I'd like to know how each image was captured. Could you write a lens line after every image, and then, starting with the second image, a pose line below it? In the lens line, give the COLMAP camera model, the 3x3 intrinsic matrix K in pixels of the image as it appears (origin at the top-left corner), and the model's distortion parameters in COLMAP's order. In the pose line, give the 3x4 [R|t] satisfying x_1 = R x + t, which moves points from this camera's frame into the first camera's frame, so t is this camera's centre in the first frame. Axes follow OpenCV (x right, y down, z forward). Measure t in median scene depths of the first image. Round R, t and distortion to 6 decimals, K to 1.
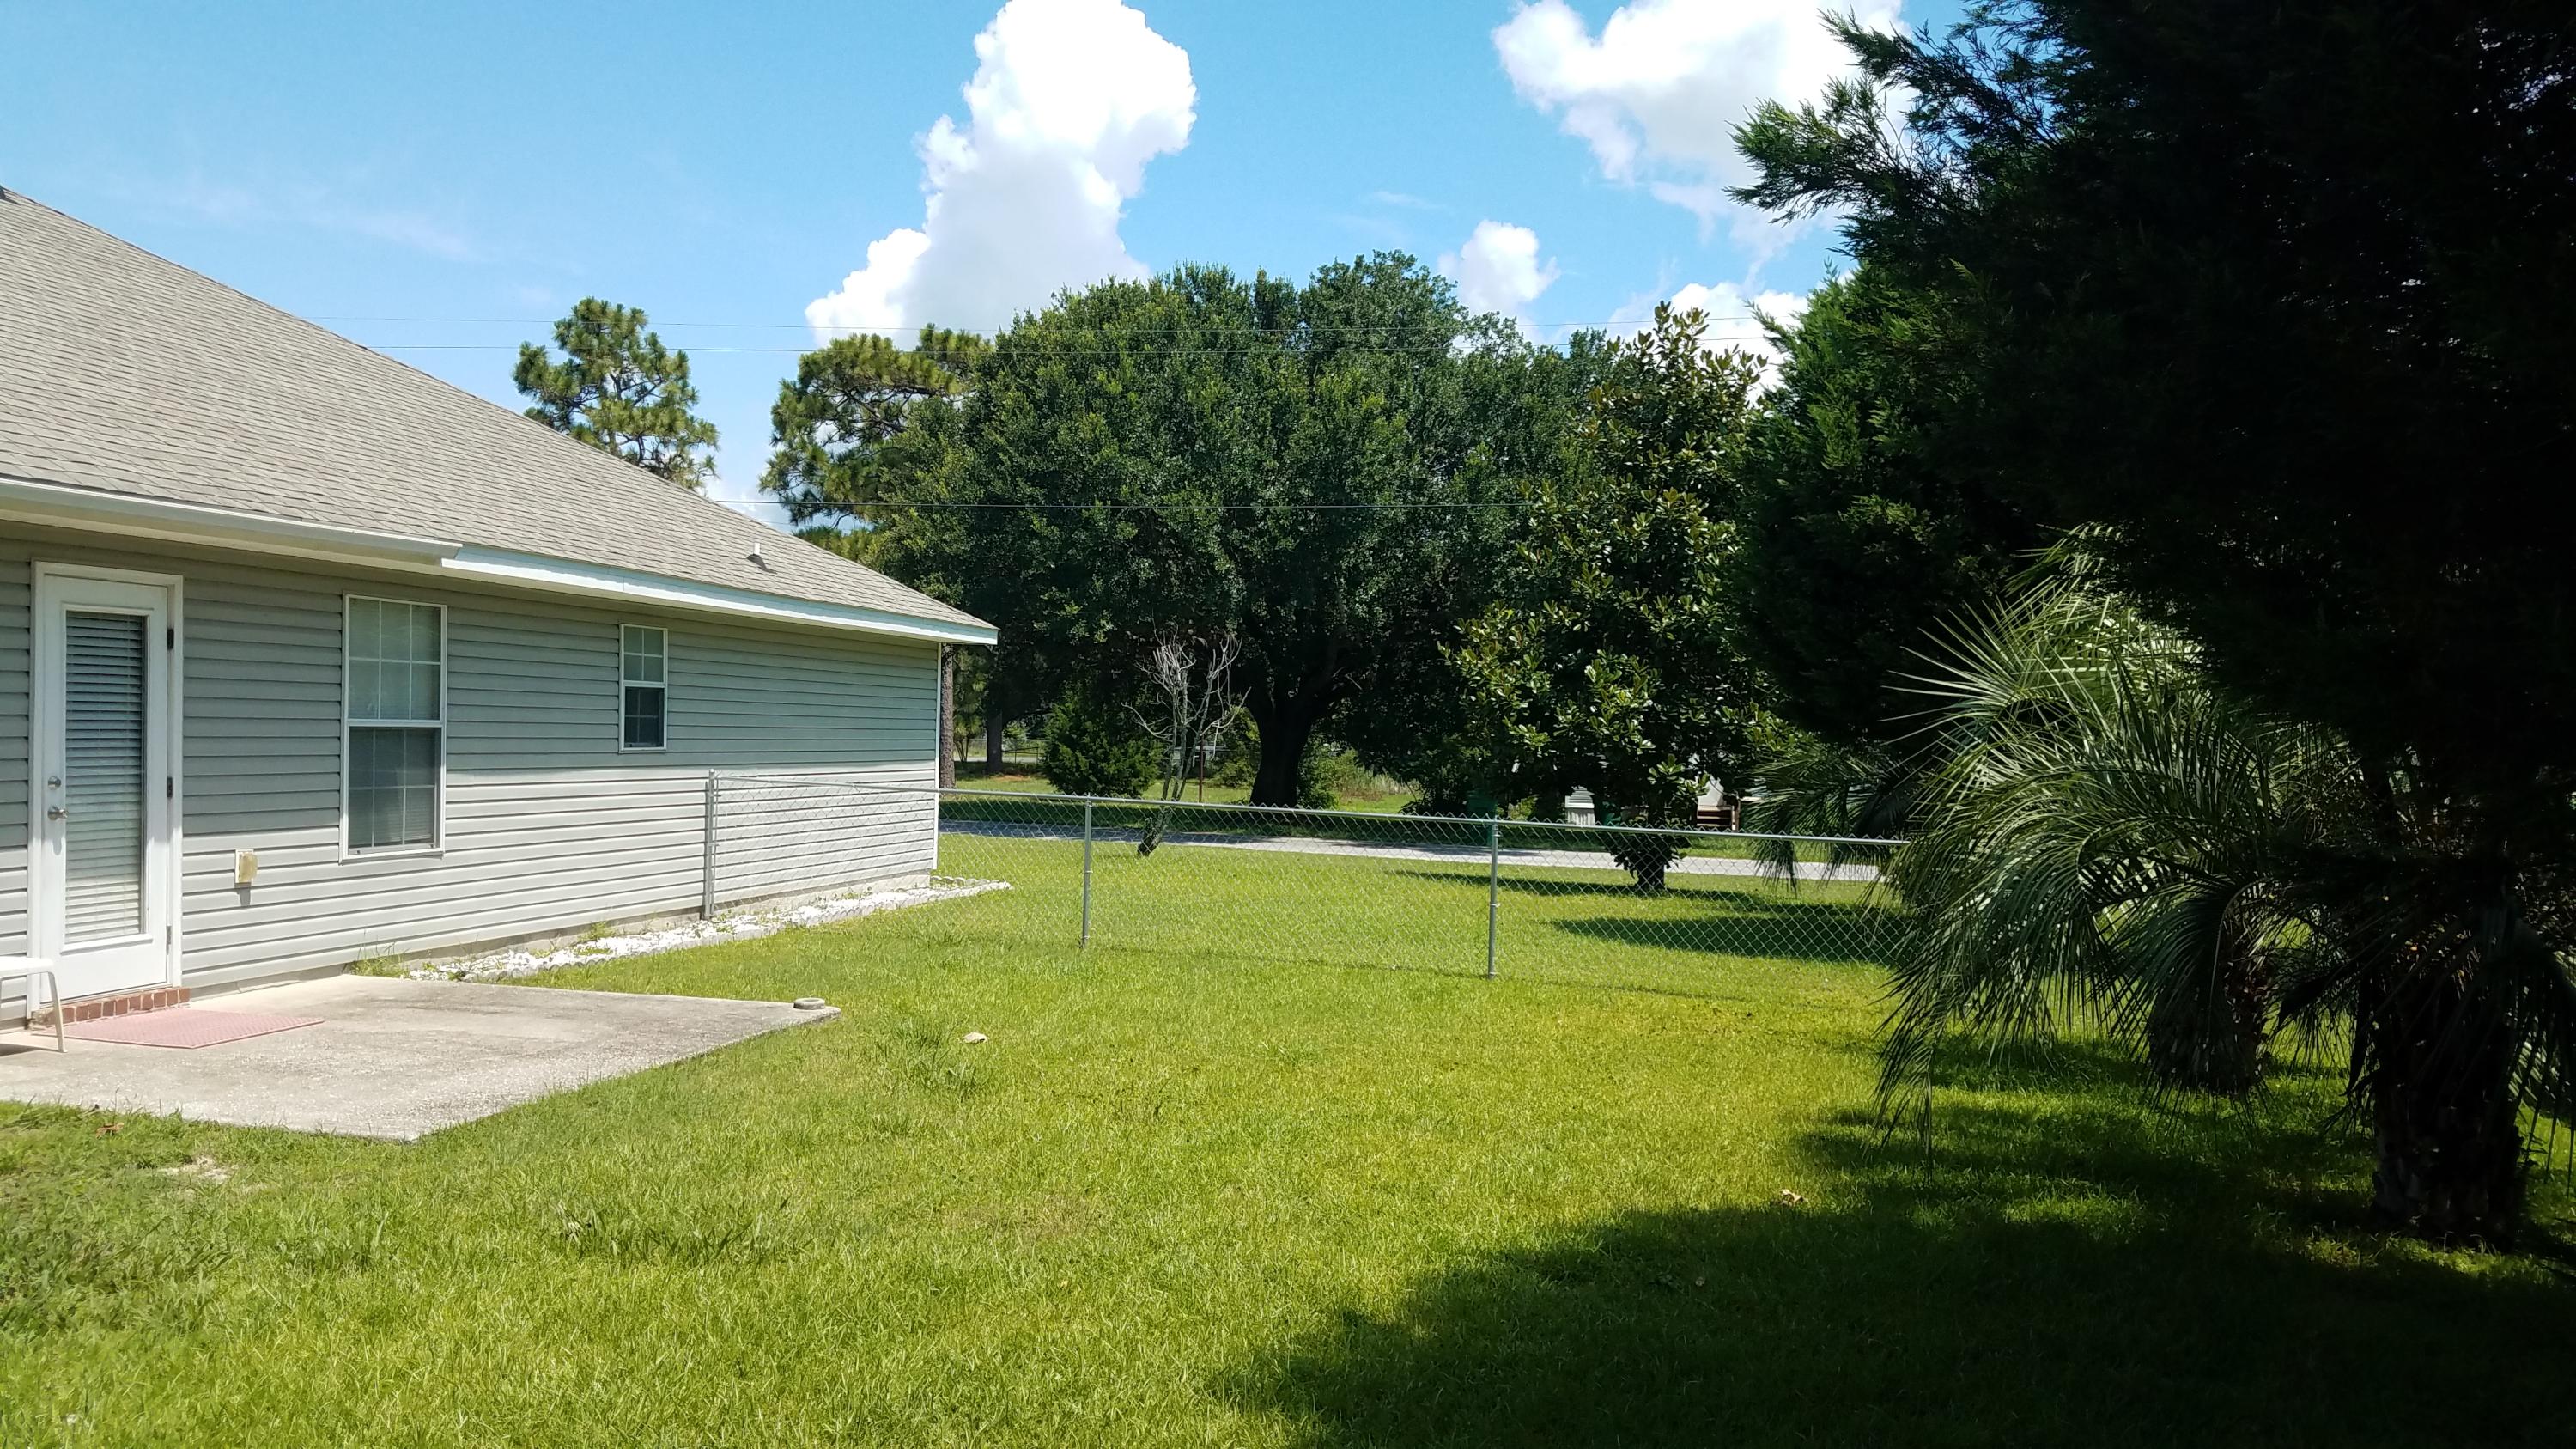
lens RADIAL K [[1984.2, 0, 1288.0], [0, 1984.2, 724.5], [0, 0, 1]] dist [0.252271, -0.000767]
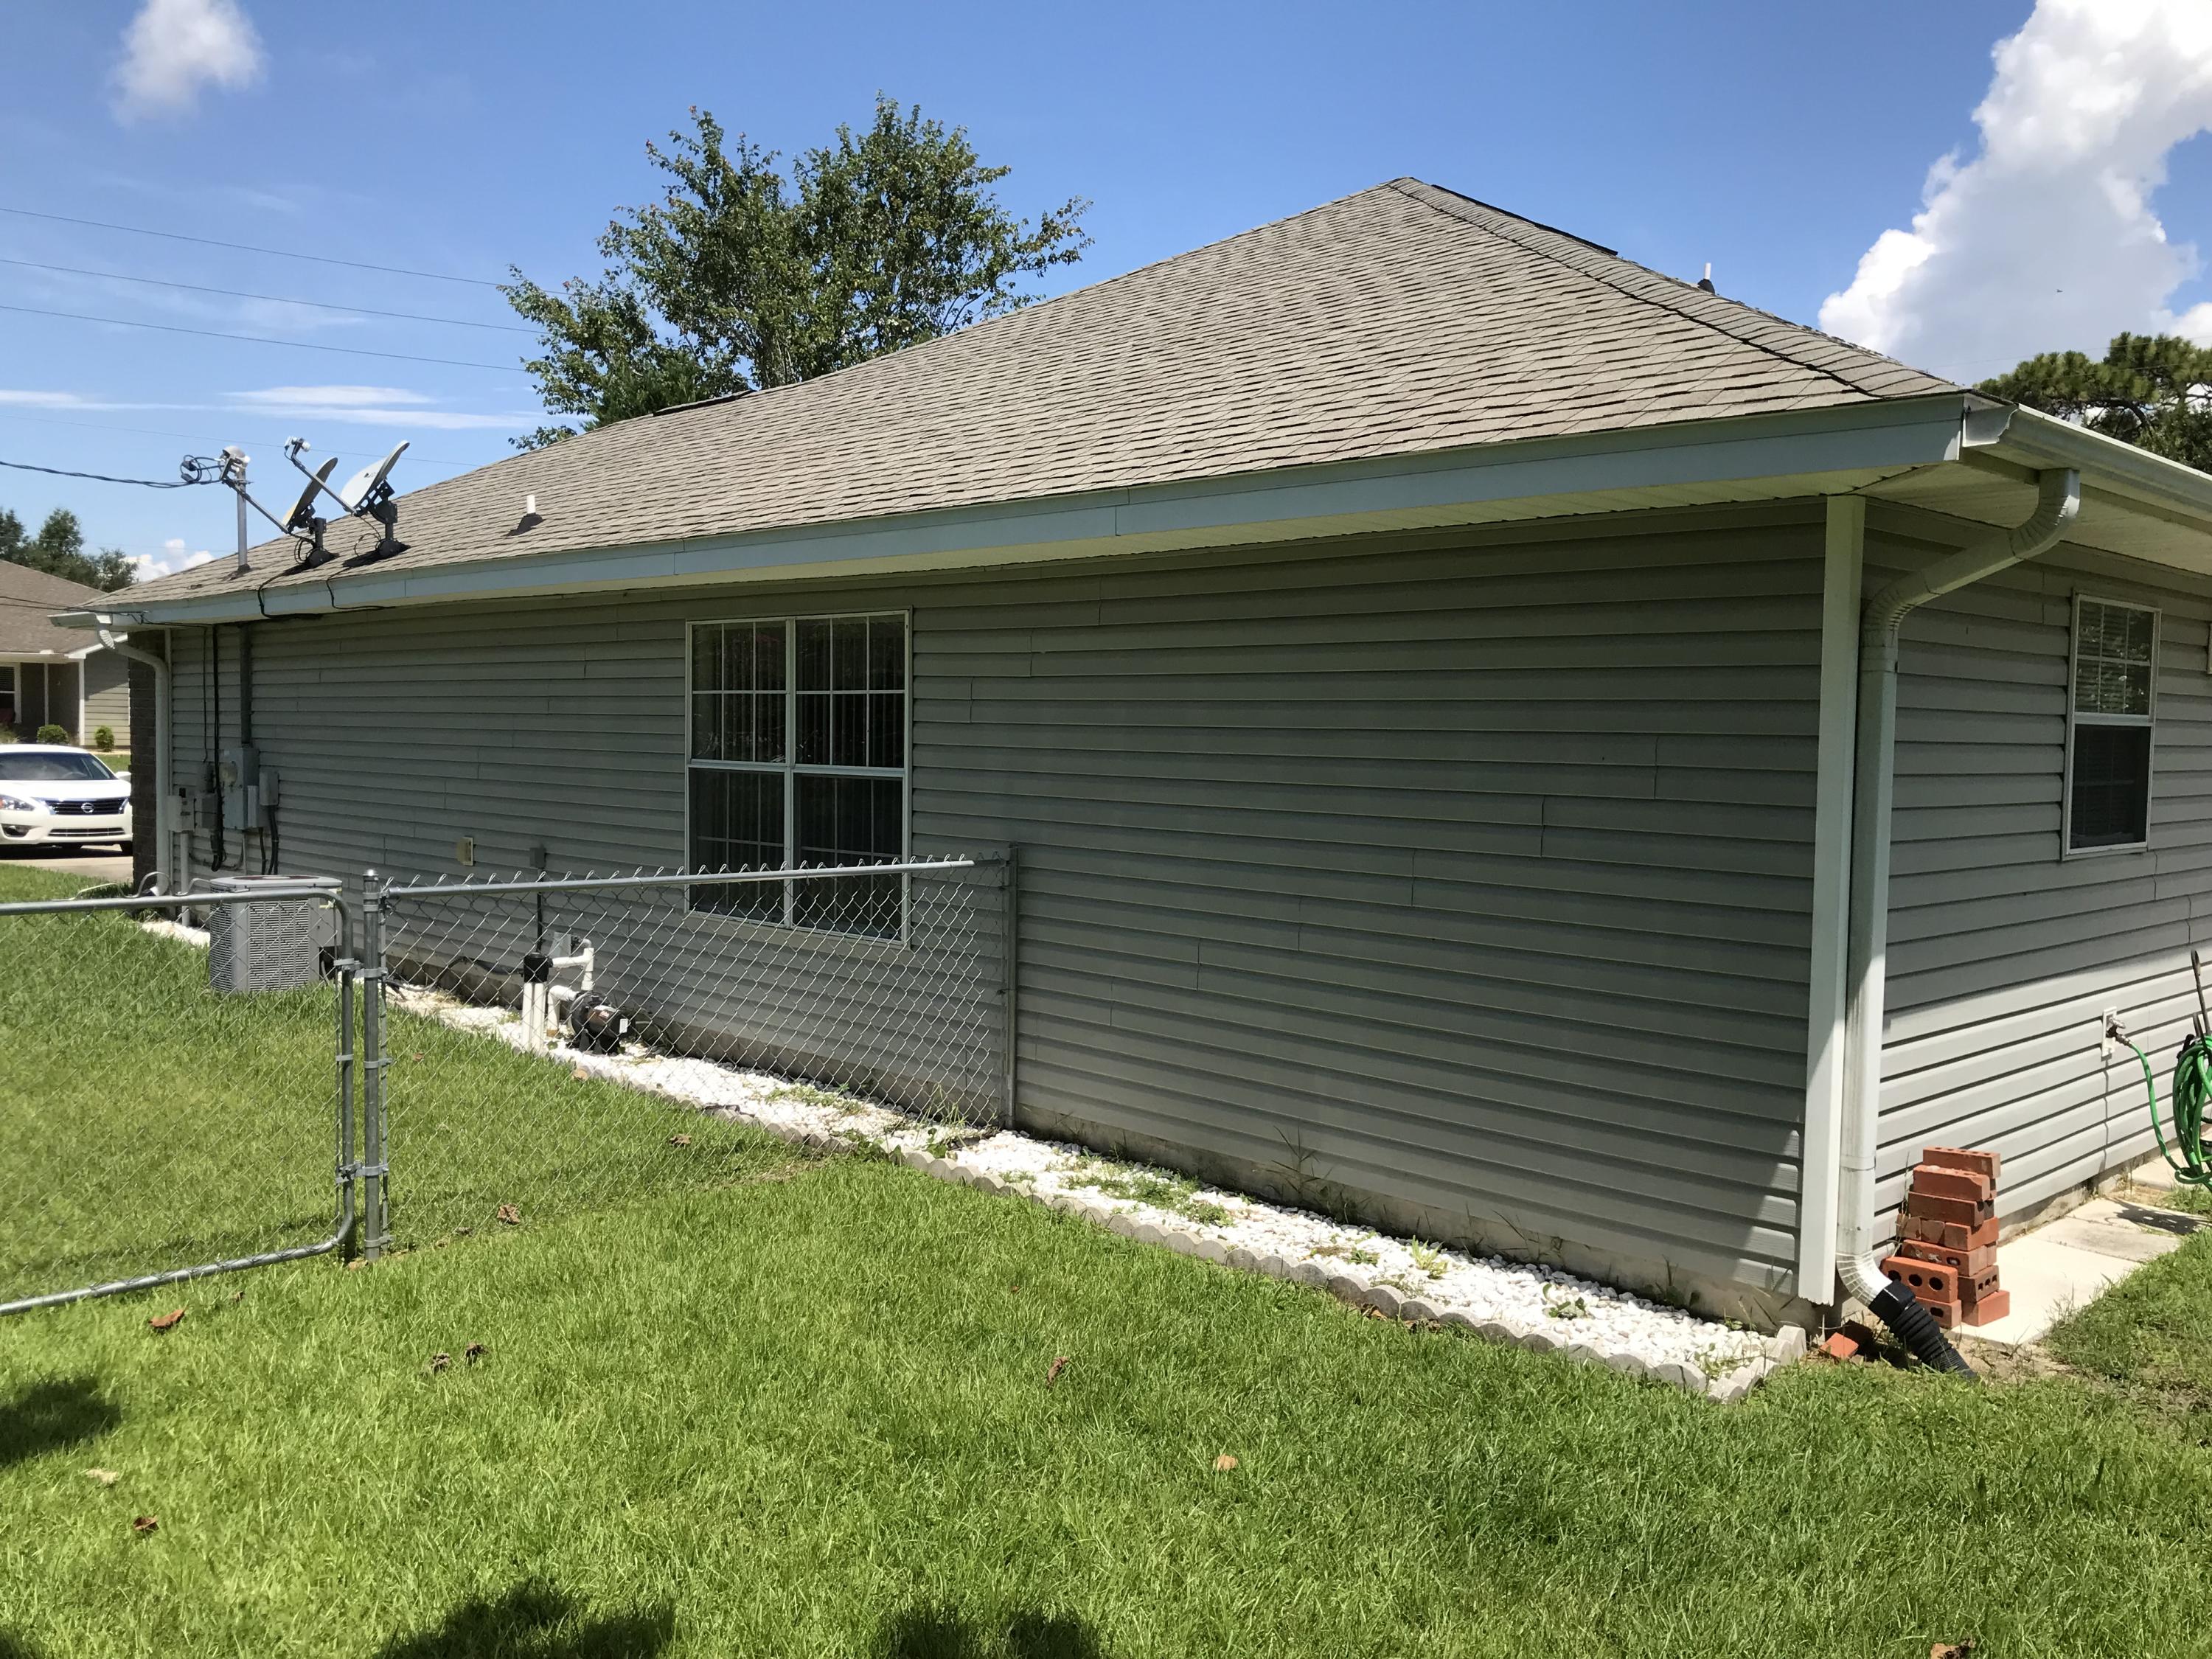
lens RADIAL K [[1825.7, 0, 1109.1], [0, 1825.7, 821.0], [0, 0, 1]] dist [0.053419, -0.036670]
pose [[0.850004, 0.012082, -0.526637, -0.224347], [0.008825, 0.999270, 0.037169, -0.010183], [0.526702, -0.036241, 0.849277, 0.003437]]
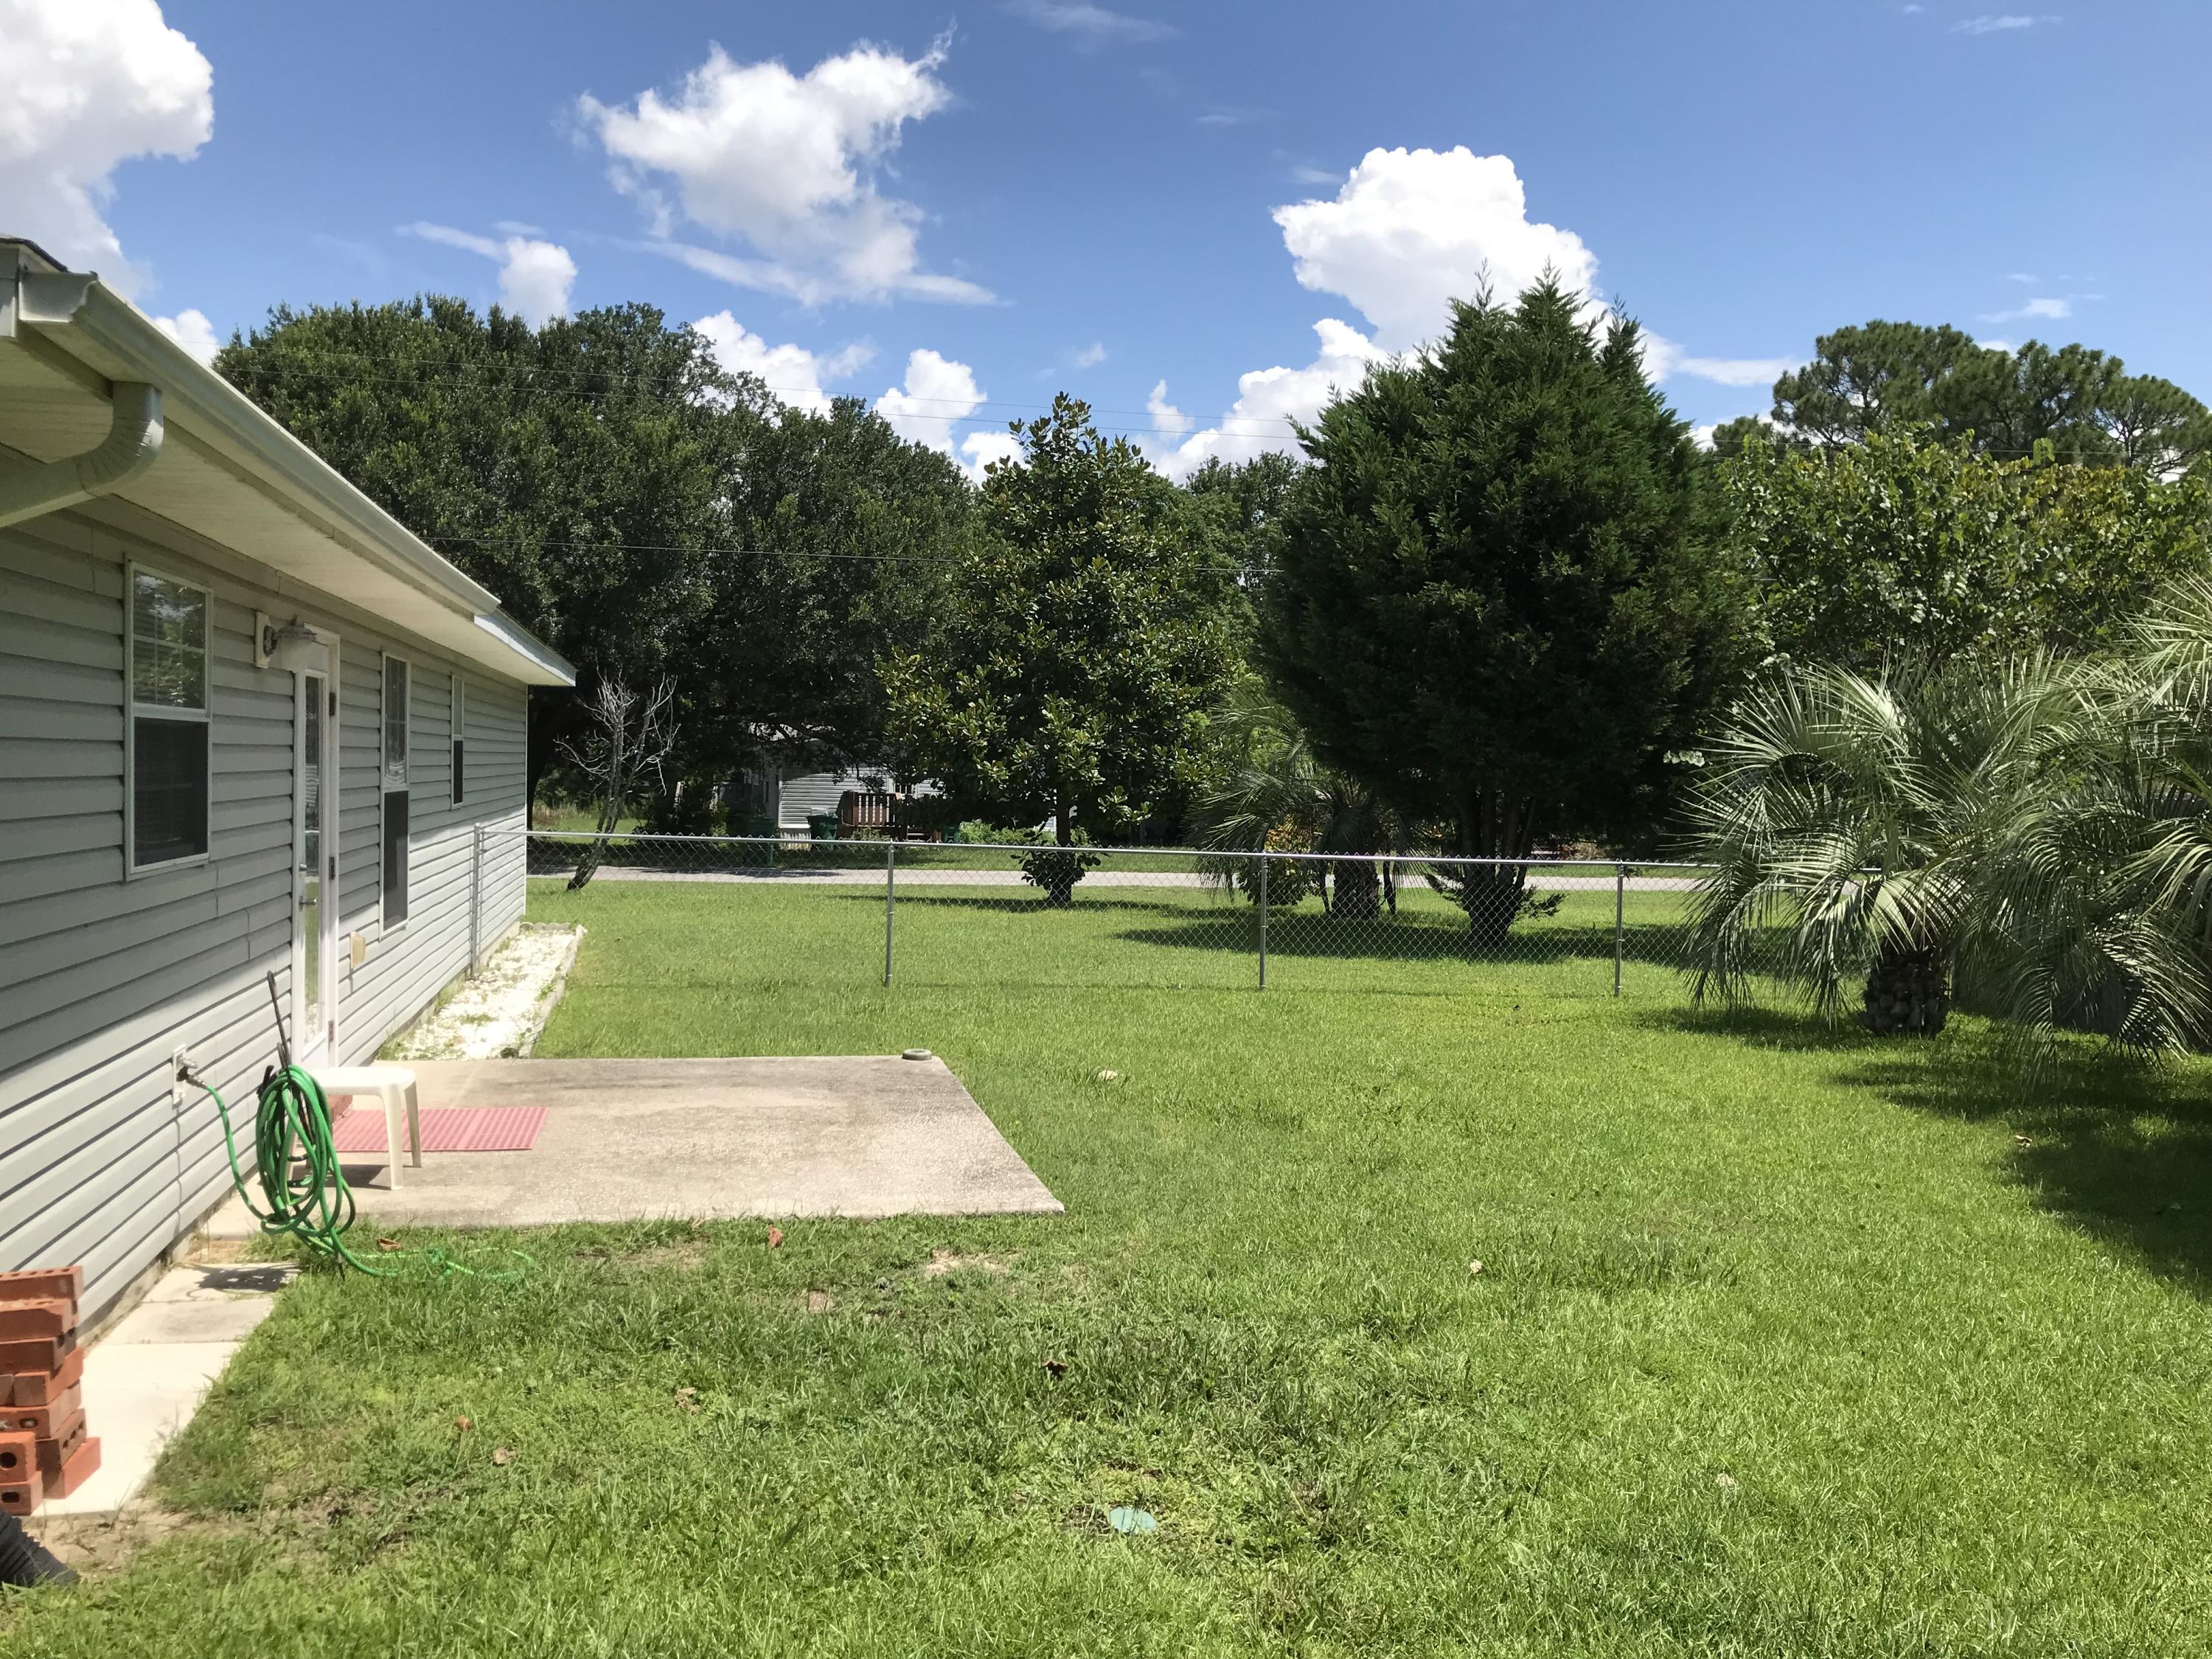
lens RADIAL K [[1808.6, 0, 1106.0], [0, 1808.6, 829.5], [0, 0, 1]] dist [0.005073, -0.019658]
pose [[0.896756, -0.025426, 0.441794, -0.236950], [0.003956, 0.998769, 0.049449, -0.009812], [-0.442507, -0.042596, 0.895753, 0.052581]]
